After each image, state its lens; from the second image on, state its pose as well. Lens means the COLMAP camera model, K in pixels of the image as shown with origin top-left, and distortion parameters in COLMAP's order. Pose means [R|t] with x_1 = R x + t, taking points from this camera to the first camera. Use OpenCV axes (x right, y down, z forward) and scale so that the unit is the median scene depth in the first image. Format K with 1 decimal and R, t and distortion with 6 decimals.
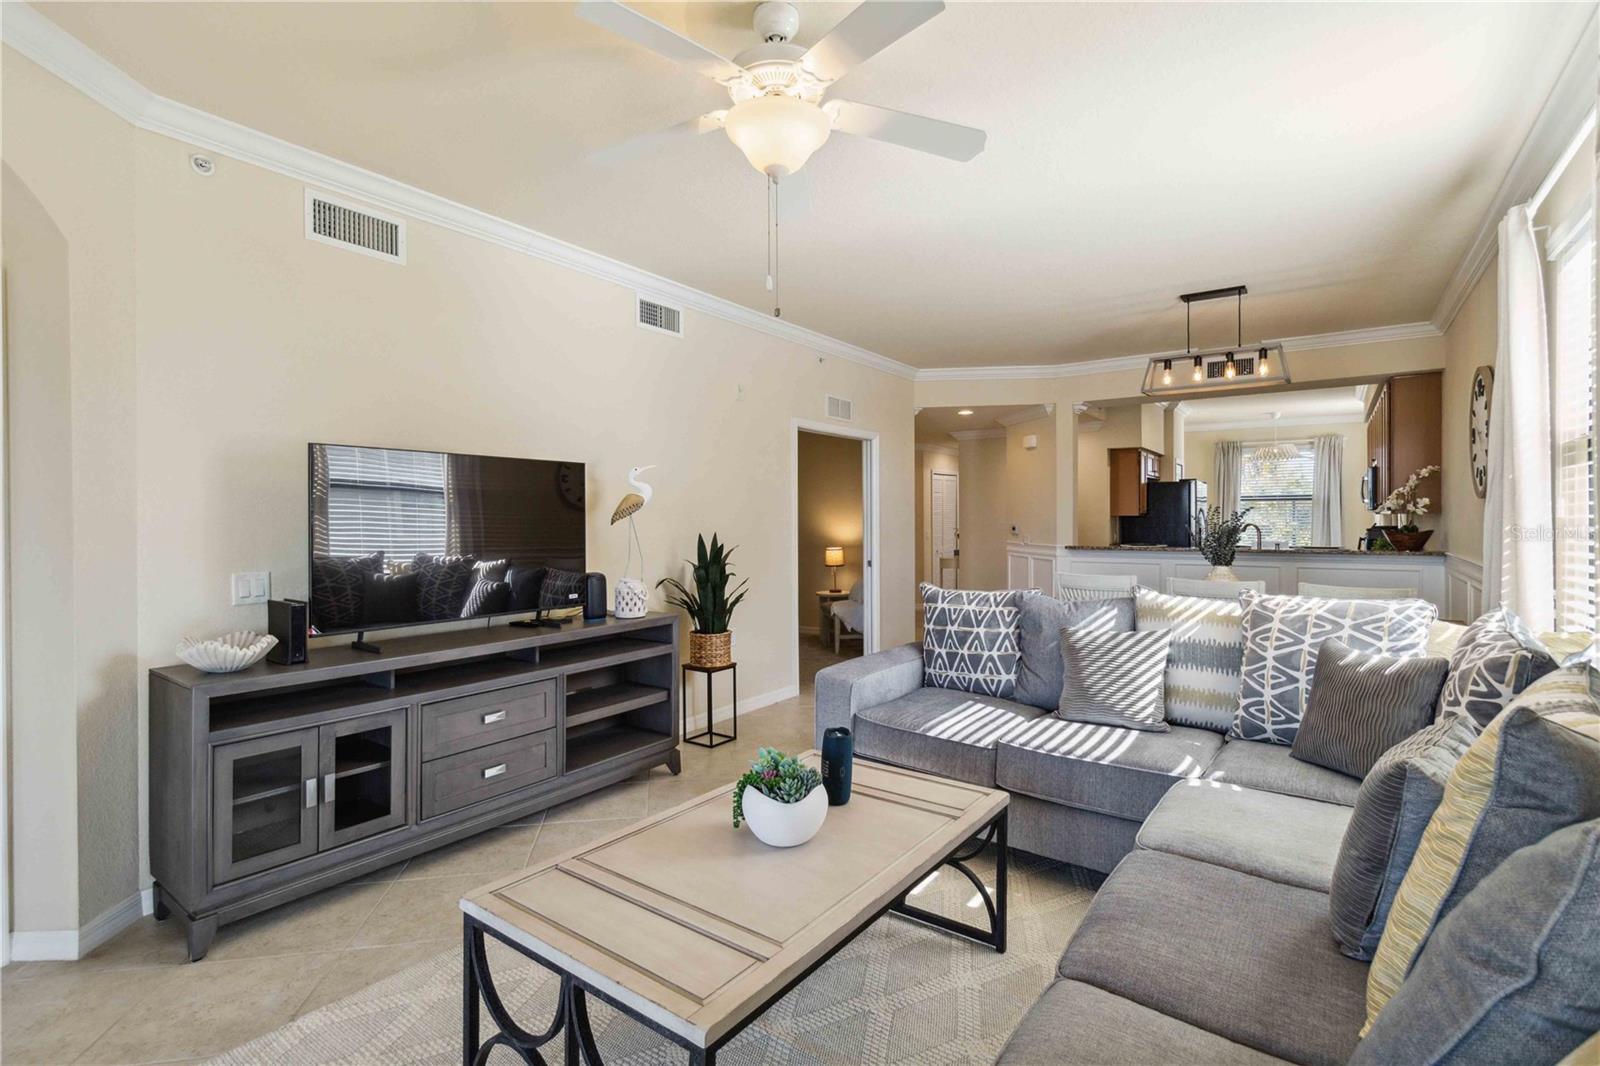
lens RADIAL K [[751.5, 0, 797.7], [0, 751.5, 524.1], [0, 0, 1]] dist [0.003051, 0.000775]
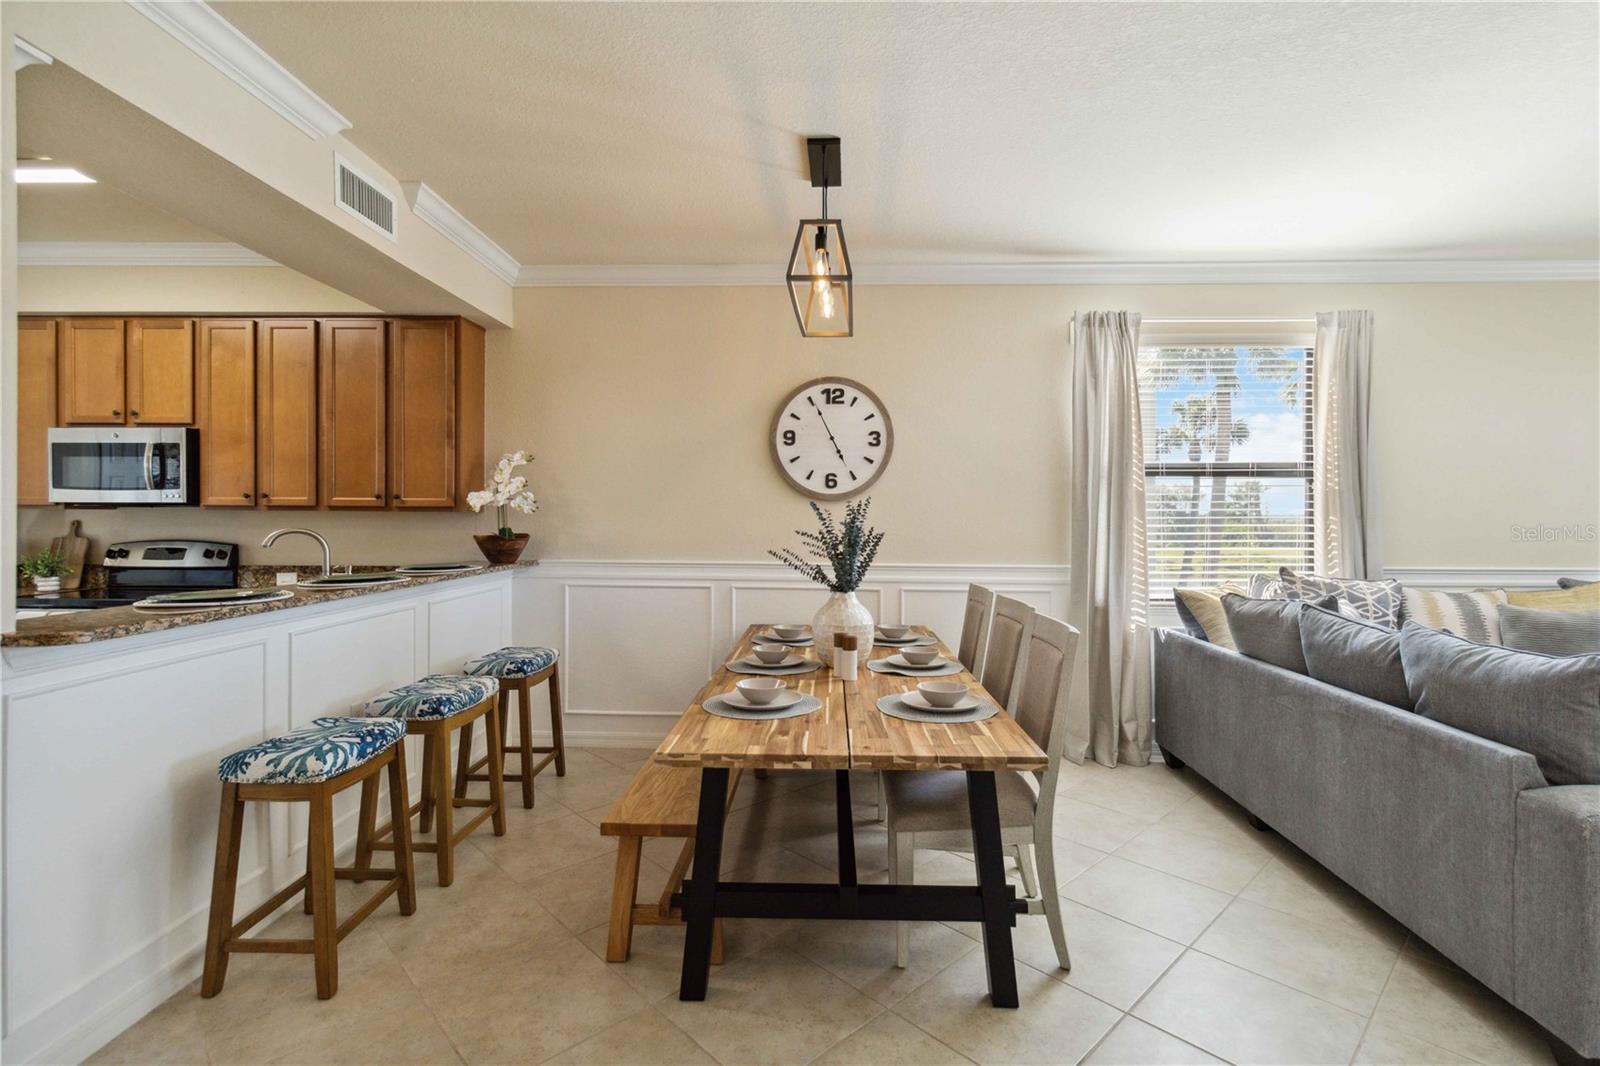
lens RADIAL K [[751.5, 0, 802.0], [0, 751.5, 515.7], [0, 0, 1]] dist [0.003051, 0.000775]
pose [[-0.547187, 0.001532, 0.837009, 0.049543], [0.003966, 0.999992, 0.000763, -0.015246], [-0.837001, 0.003737, -0.547188, 1.828003]]
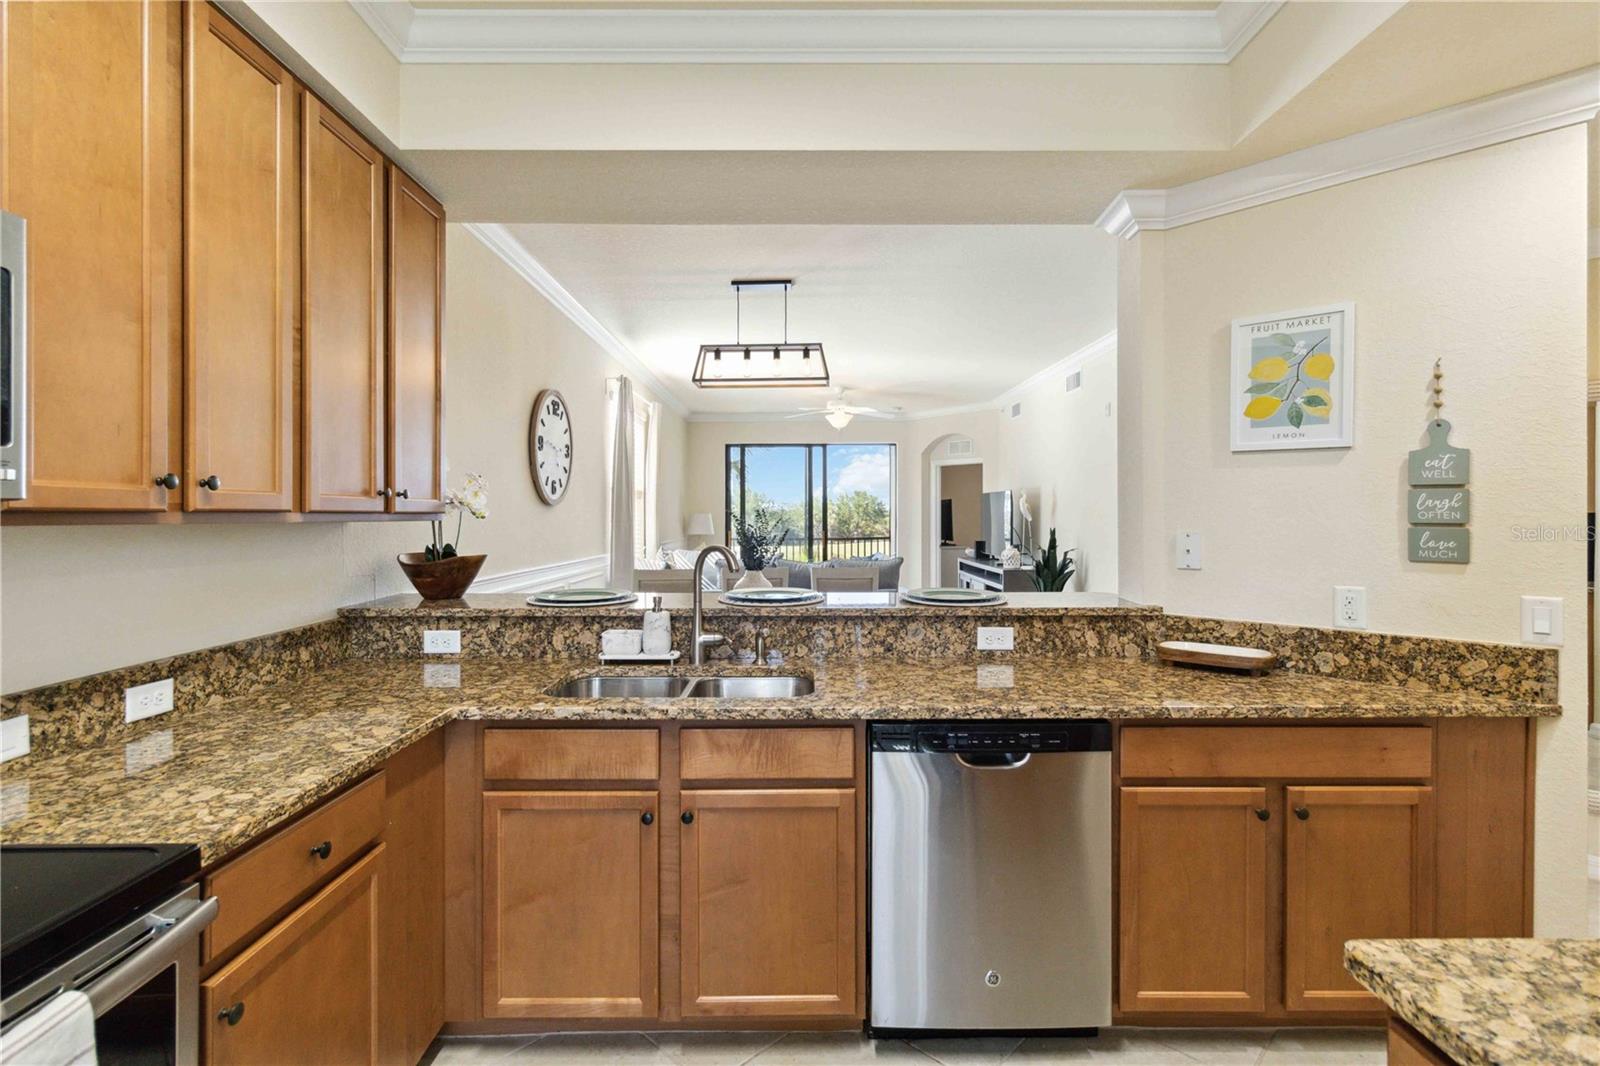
lens RADIAL K [[751.5, 0, 799.1], [0, 751.5, 512.5], [0, 0, 1]] dist [0.003051, 0.000775]
pose [[-0.814792, 0.004903, -0.579733, 1.428728], [0.002538, 0.999985, 0.004890, -0.032555], [0.579748, 0.002513, -0.814792, 2.411272]]
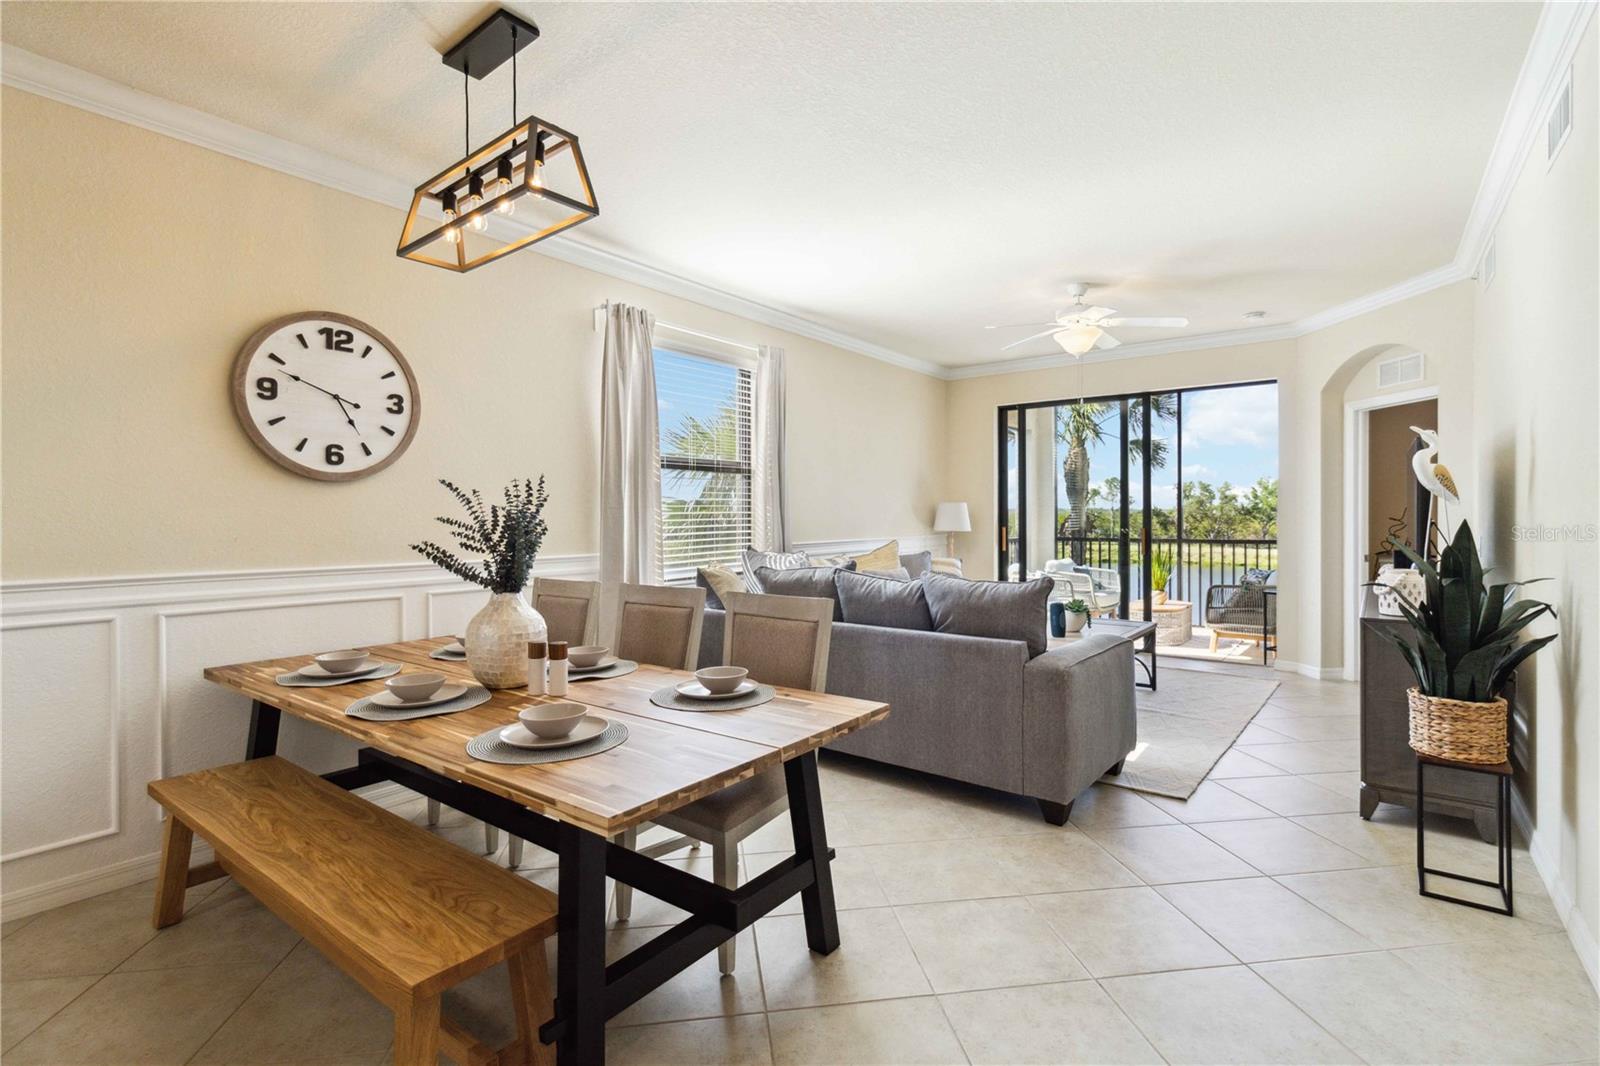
lens RADIAL K [[751.5, 0, 803.0], [0, 751.5, 520.5], [0, 0, 1]] dist [0.003051, 0.000775]
pose [[-0.999267, 0.007953, 0.037456, 0.445832], [0.008500, 0.999859, 0.014473, -0.000334], [-0.037336, 0.014781, -0.999193, 1.996719]]
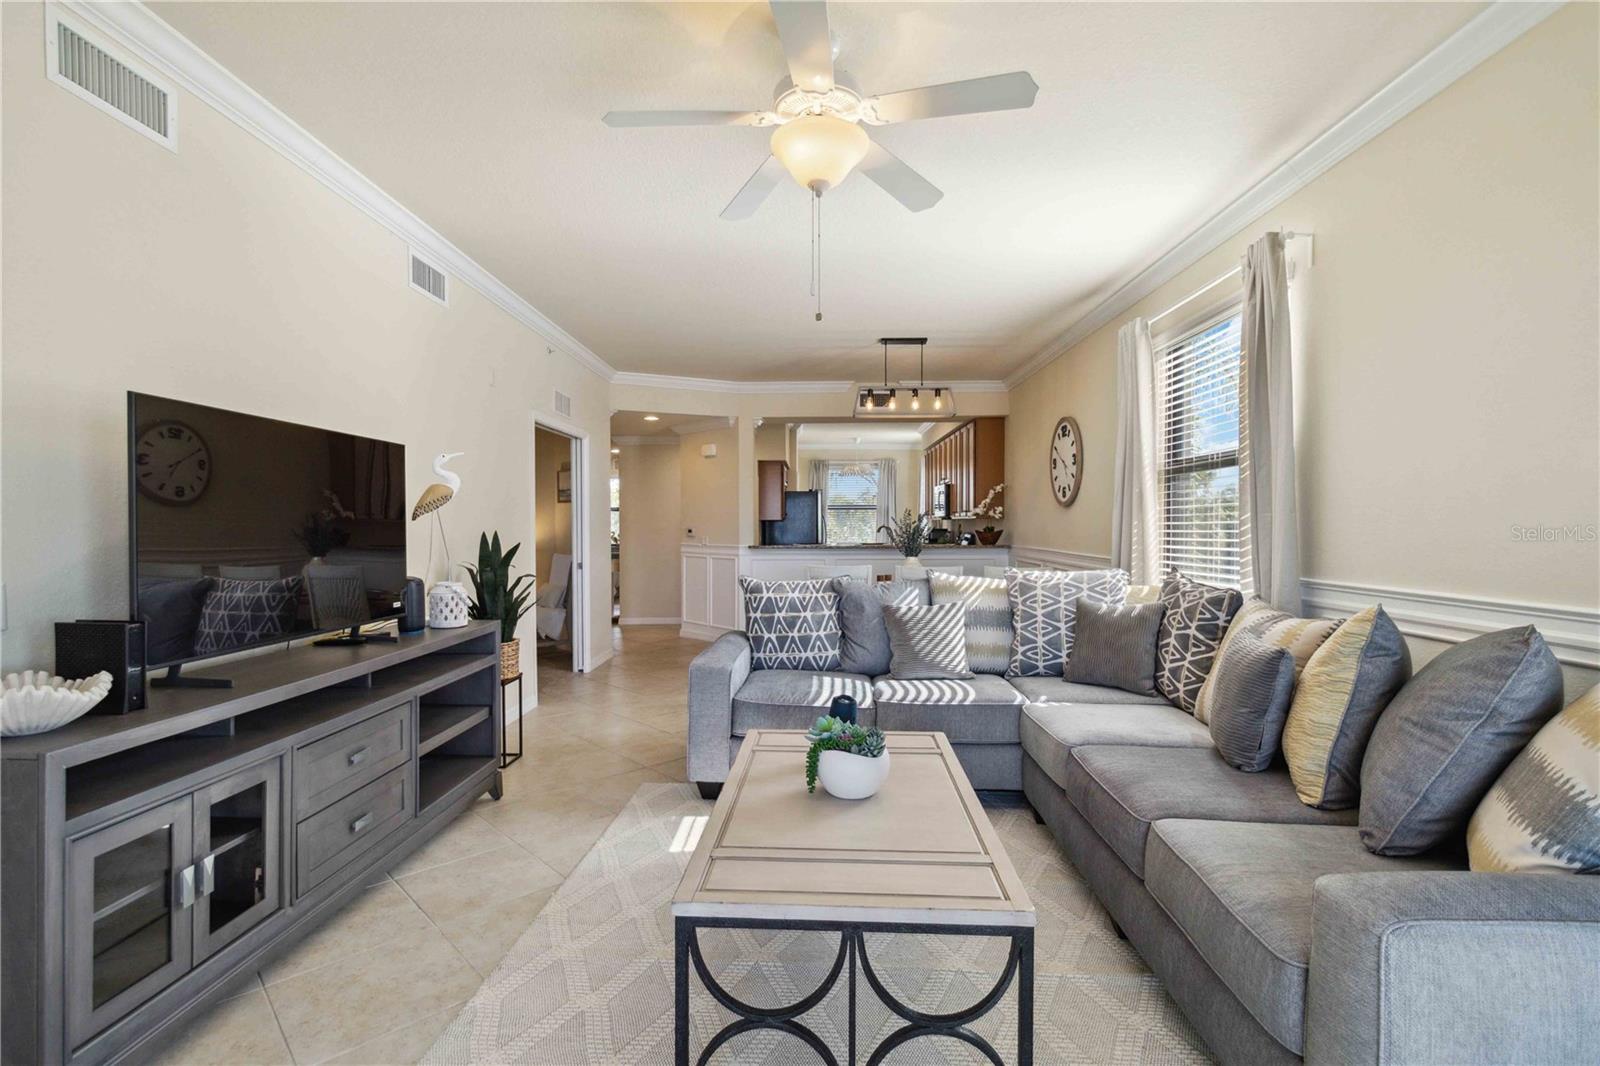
lens RADIAL K [[751.5, 0, 794.5], [0, 751.5, 540.5], [0, 0, 1]] dist [0.003051, 0.000775]
pose [[0.834447, -0.008468, 0.551023, -0.394529], [0.002513, 0.999930, 0.011562, 0.016718], [-0.551082, -0.008263, 0.834410, 0.066702]]
